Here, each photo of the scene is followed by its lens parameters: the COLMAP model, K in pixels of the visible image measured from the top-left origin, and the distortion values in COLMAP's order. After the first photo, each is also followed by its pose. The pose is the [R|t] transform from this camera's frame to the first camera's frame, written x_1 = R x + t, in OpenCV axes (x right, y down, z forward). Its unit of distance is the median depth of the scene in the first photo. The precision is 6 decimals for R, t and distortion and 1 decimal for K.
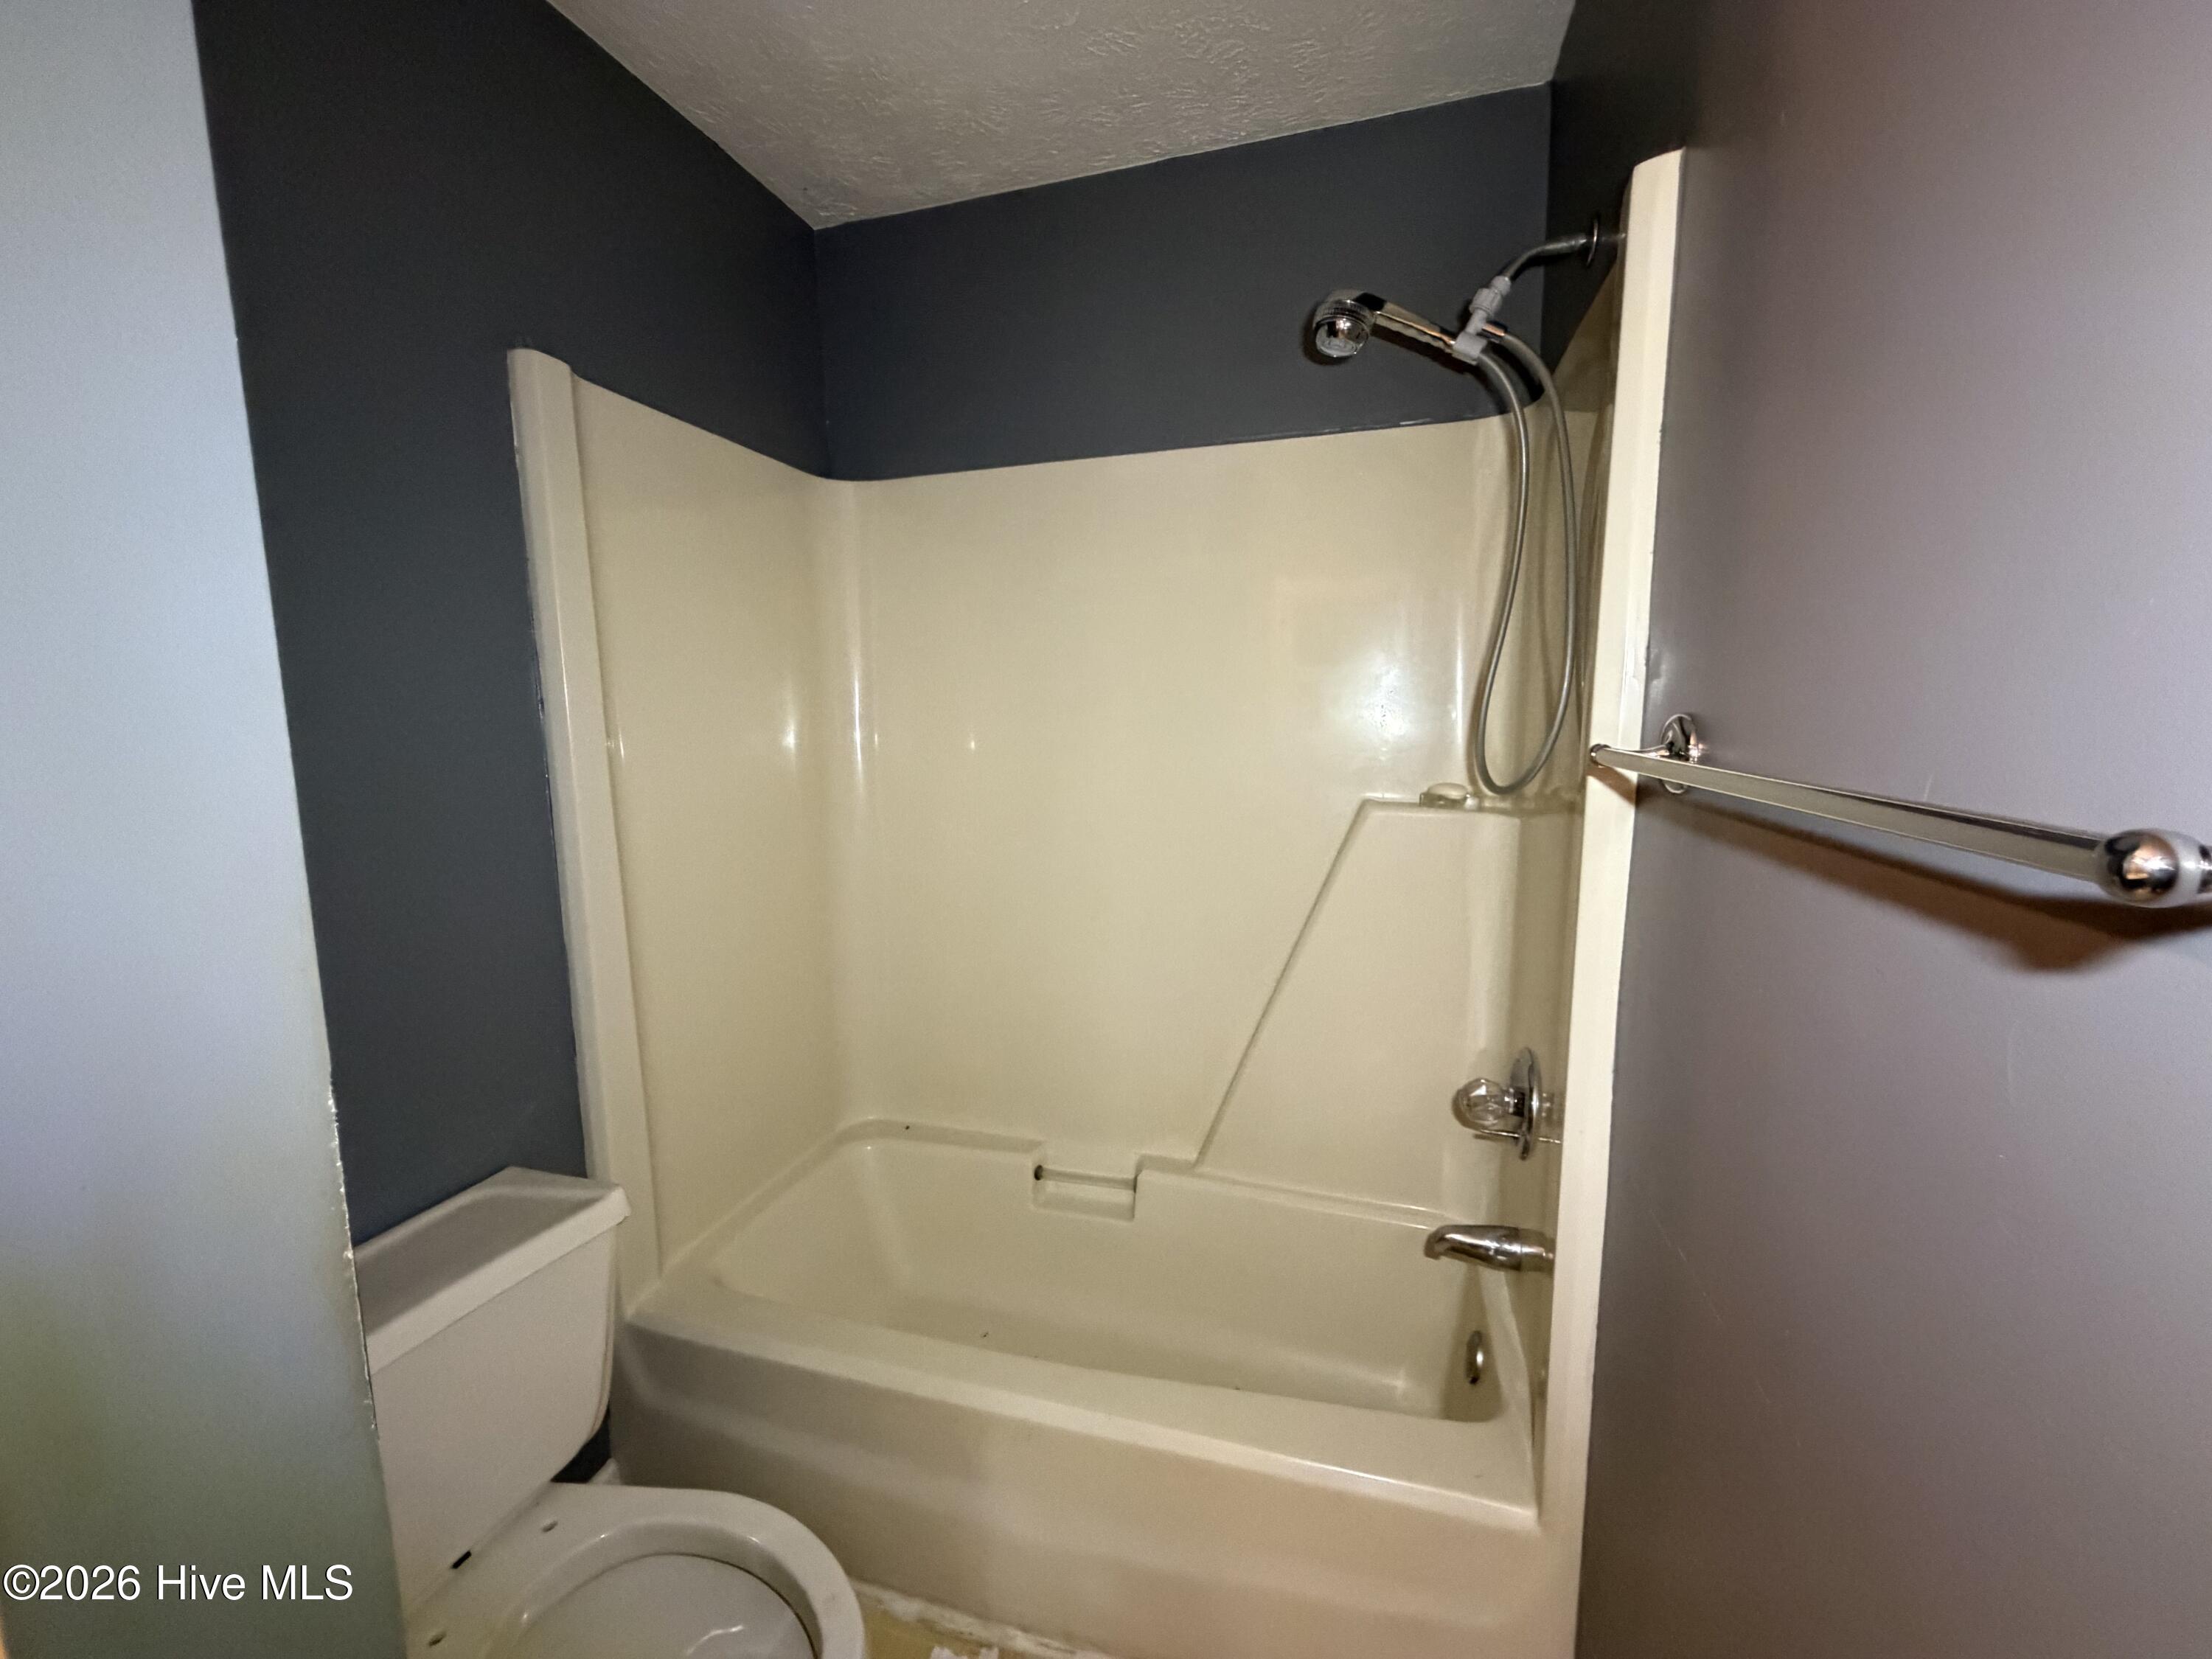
lens RADIAL K [[882.1, 0, 1098.9], [0, 882.1, 825.4], [0, 0, 1]] dist [0.000021, -0.000006]
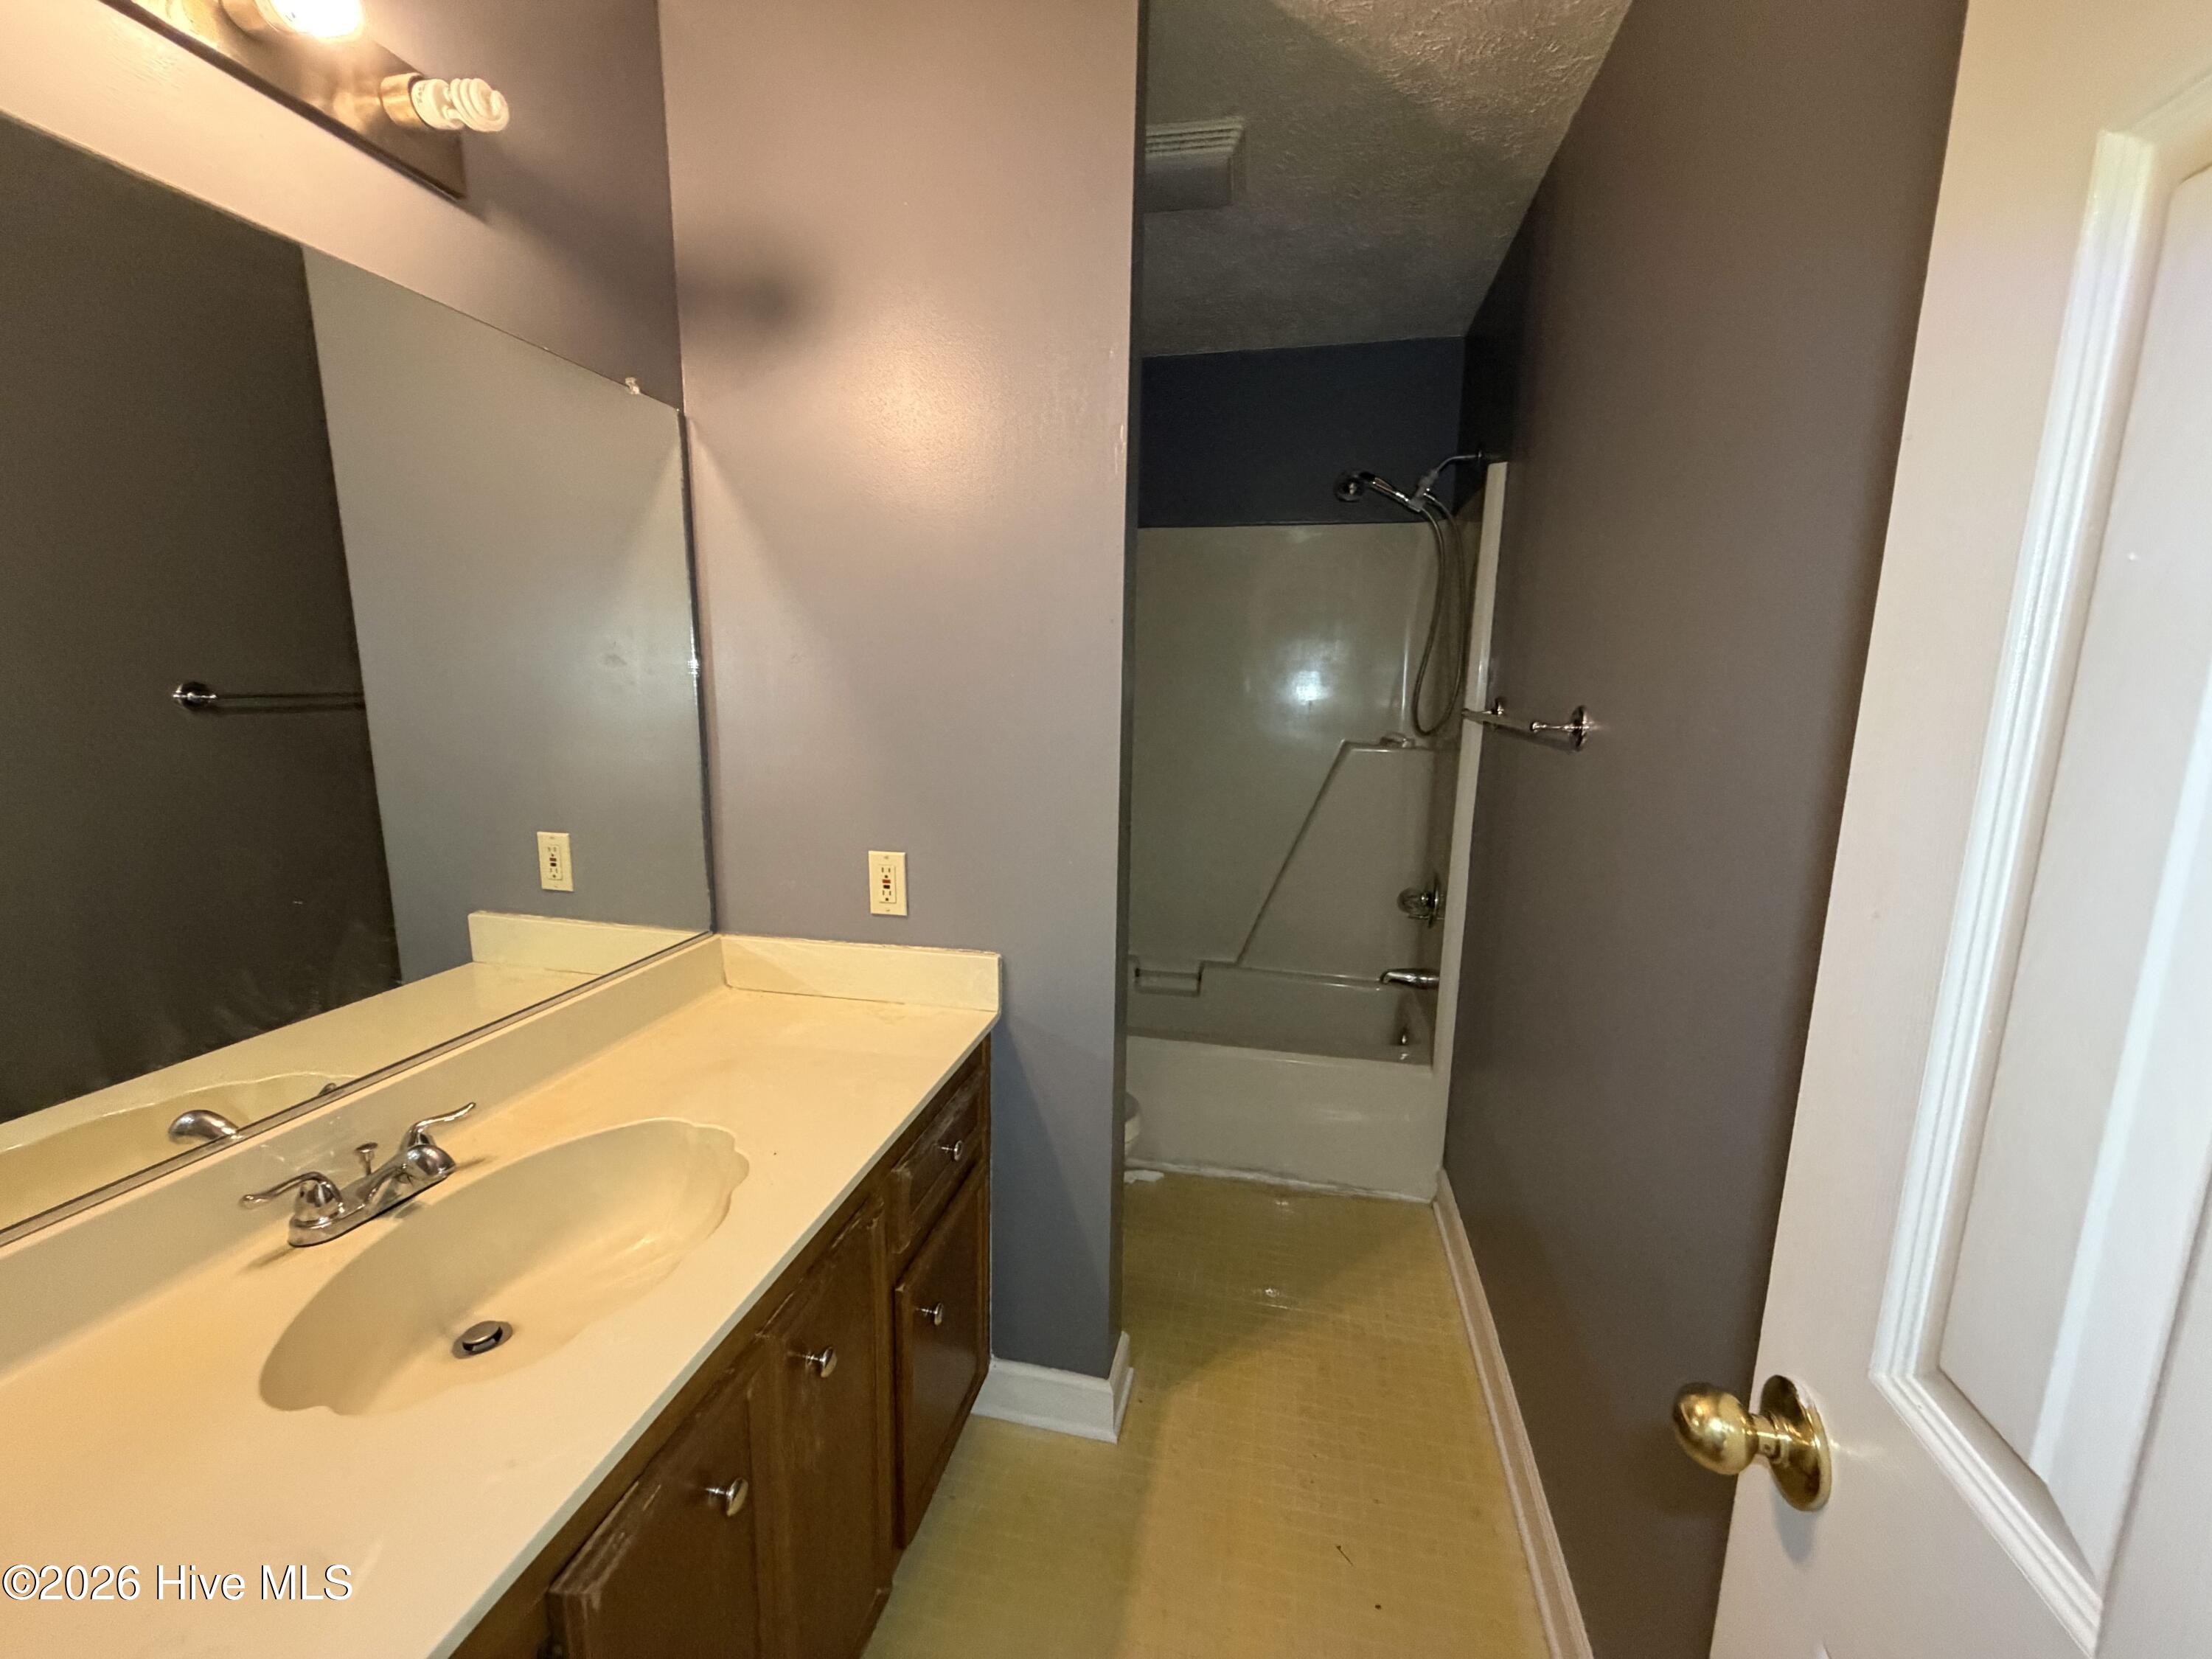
lens RADIAL K [[882.1, 0, 1098.9], [0, 882.1, 825.4], [0, 0, 1]] dist [0.000021, -0.000006]
pose [[0.996271, 0.015812, 0.084823, -0.404737], [-0.018683, 0.999276, 0.033151, 0.106547], [-0.084238, -0.034612, 0.995844, -0.847004]]
